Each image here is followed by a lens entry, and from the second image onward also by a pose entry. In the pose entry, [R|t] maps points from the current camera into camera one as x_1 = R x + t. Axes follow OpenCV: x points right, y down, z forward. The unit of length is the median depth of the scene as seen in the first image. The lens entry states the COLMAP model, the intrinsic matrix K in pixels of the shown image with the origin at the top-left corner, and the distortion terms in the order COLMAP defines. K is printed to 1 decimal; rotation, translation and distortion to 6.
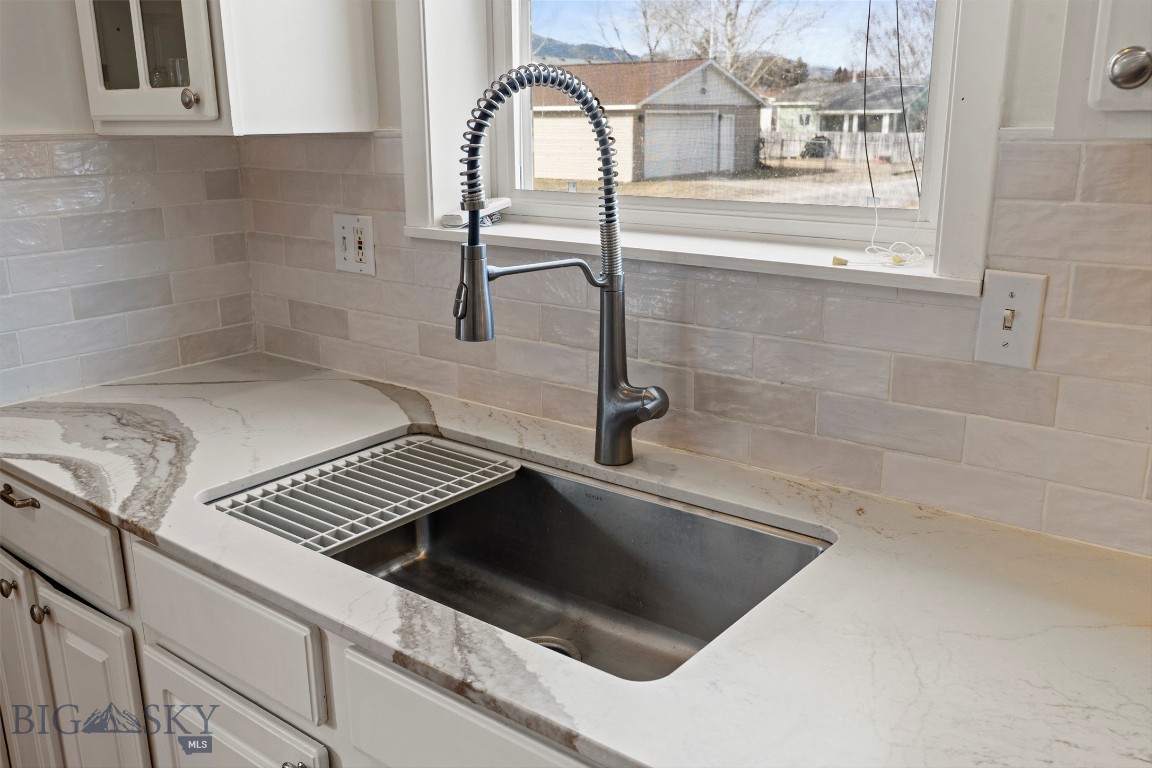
lens RADIAL K [[975.7, 0, 577.3], [0, 975.7, 377.3], [0, 0, 1]] dist [0.007282, 0.003865]
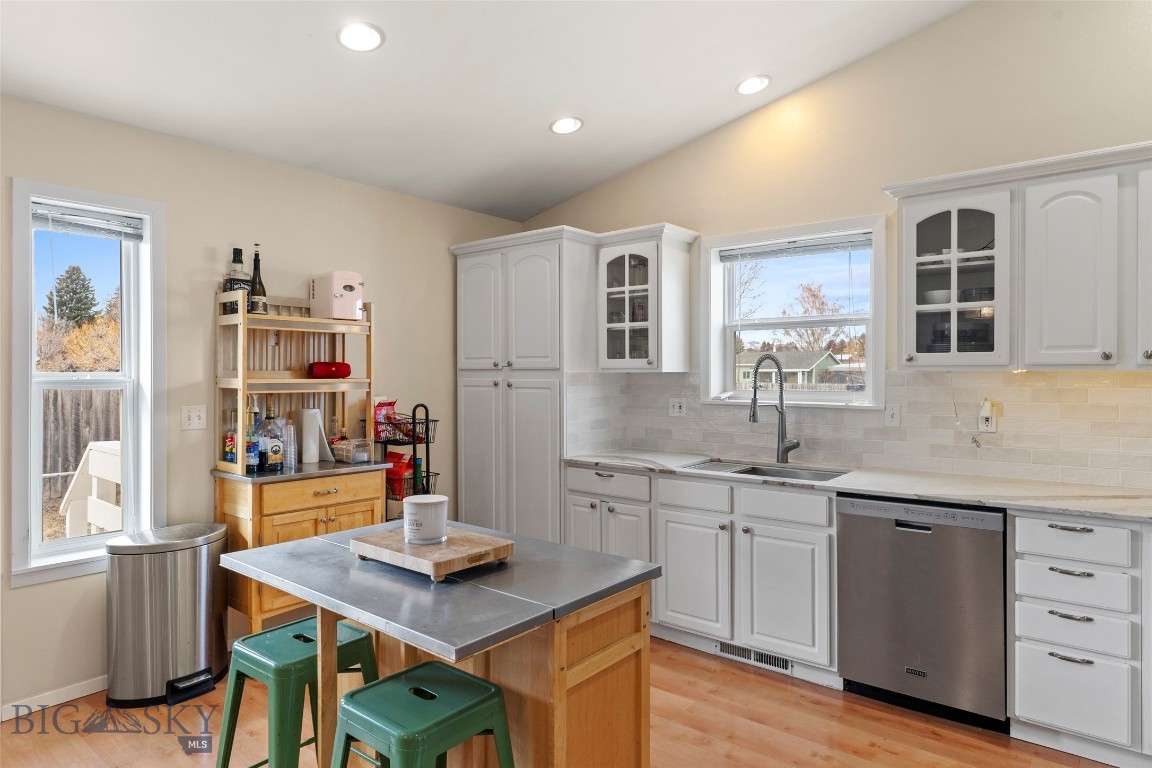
lens RADIAL K [[680.3, 0, 577.8], [0, 680.3, 382.7], [0, 0, 1]] dist [0.002611, 0.001128]
pose [[0.999860, 0.005792, -0.015717, -0.613634], [-0.009433, 0.970076, -0.242620, 0.378116], [0.013841, 0.242734, 0.969994, -1.340180]]
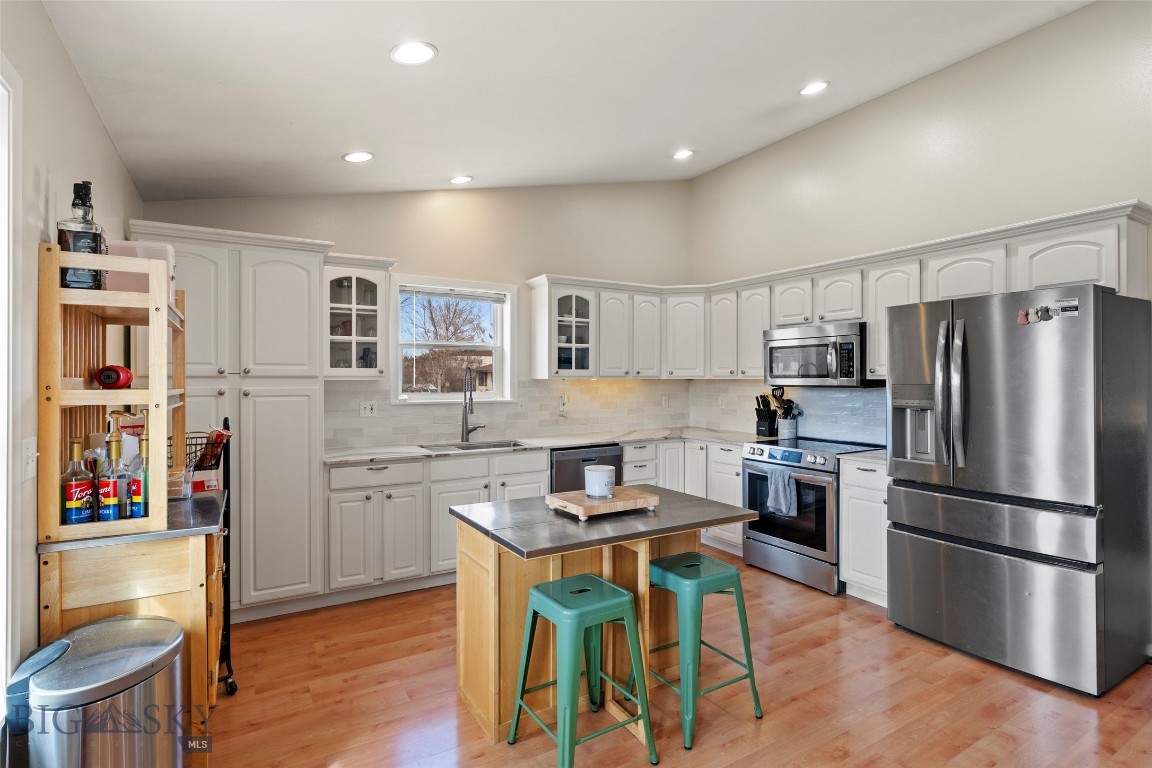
lens RADIAL K [[580.2, 0, 580.1], [0, 580.2, 384.2], [0, 0, 1]] dist [0.013039, 0.001074]
pose [[0.355554, -0.002118, 0.934654, -2.412419], [0.239116, 0.966925, -0.088771, 0.193540], [-0.903552, 0.255053, 0.344300, -0.614824]]
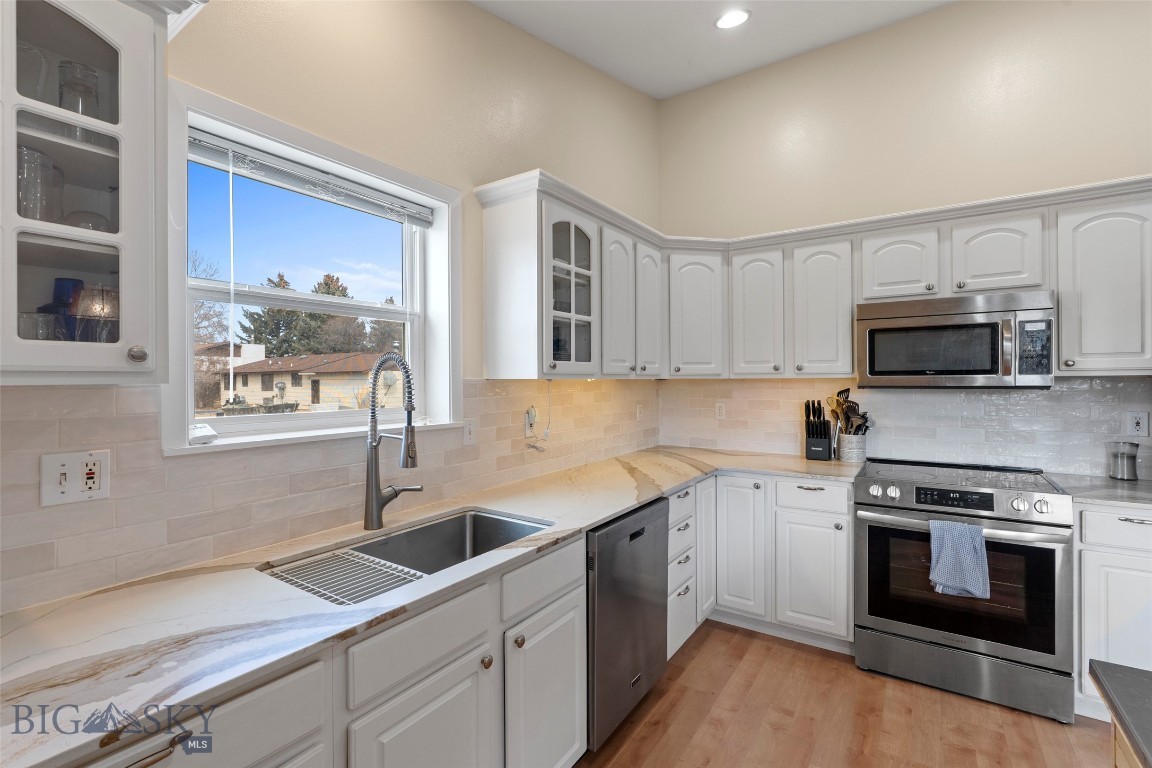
lens RADIAL K [[519.9, 0, 577.8], [0, 519.9, 383.0], [0, 0, 1]] dist [-0.004319, -0.000220]
pose [[-0.076698, 0.001868, 0.997053, -1.068523], [0.264215, 0.964286, 0.018518, -0.118044], [-0.961409, 0.264856, -0.074453, 0.533154]]
